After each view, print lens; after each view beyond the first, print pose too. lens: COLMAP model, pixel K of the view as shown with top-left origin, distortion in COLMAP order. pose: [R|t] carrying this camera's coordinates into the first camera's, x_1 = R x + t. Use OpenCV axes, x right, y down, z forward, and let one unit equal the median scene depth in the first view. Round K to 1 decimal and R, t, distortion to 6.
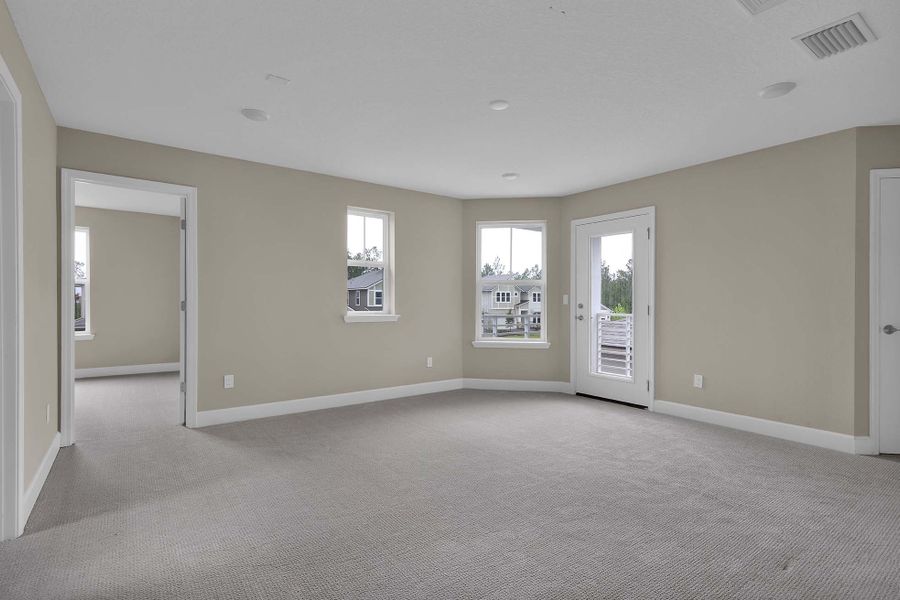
lens RADIAL K [[430.6, 0, 450.5], [0, 430.6, 299.3], [0, 0, 1]] dist [0.004684, 0.000575]
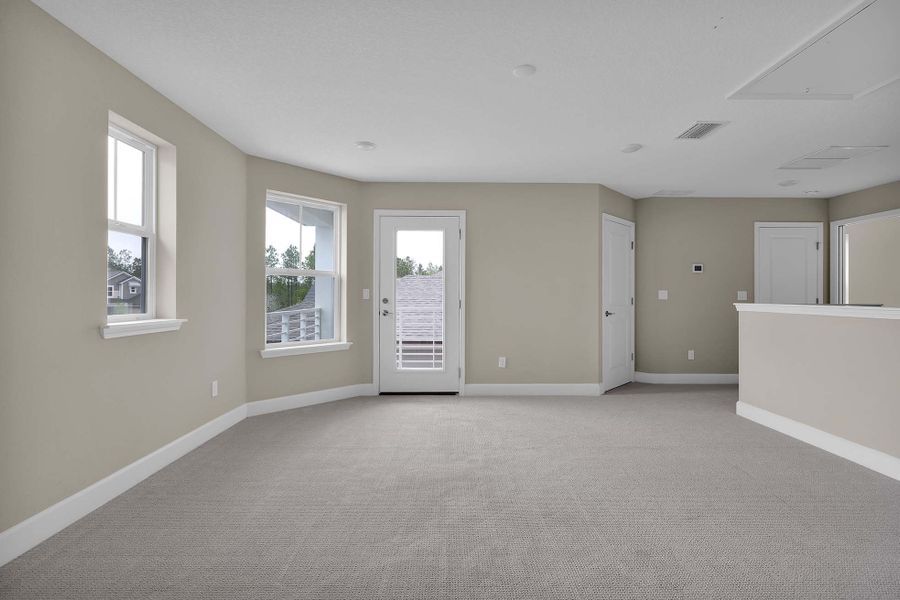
lens RADIAL K [[410.8, 0, 449.5], [0, 410.8, 295.2], [0, 0, 1]] dist [-0.012088, 0.000554]
pose [[0.593958, 0.000218, 0.804496, -0.362814], [-0.003497, 0.999991, 0.002311, 0.000374], [-0.804488, -0.004186, 0.593954, 0.365178]]
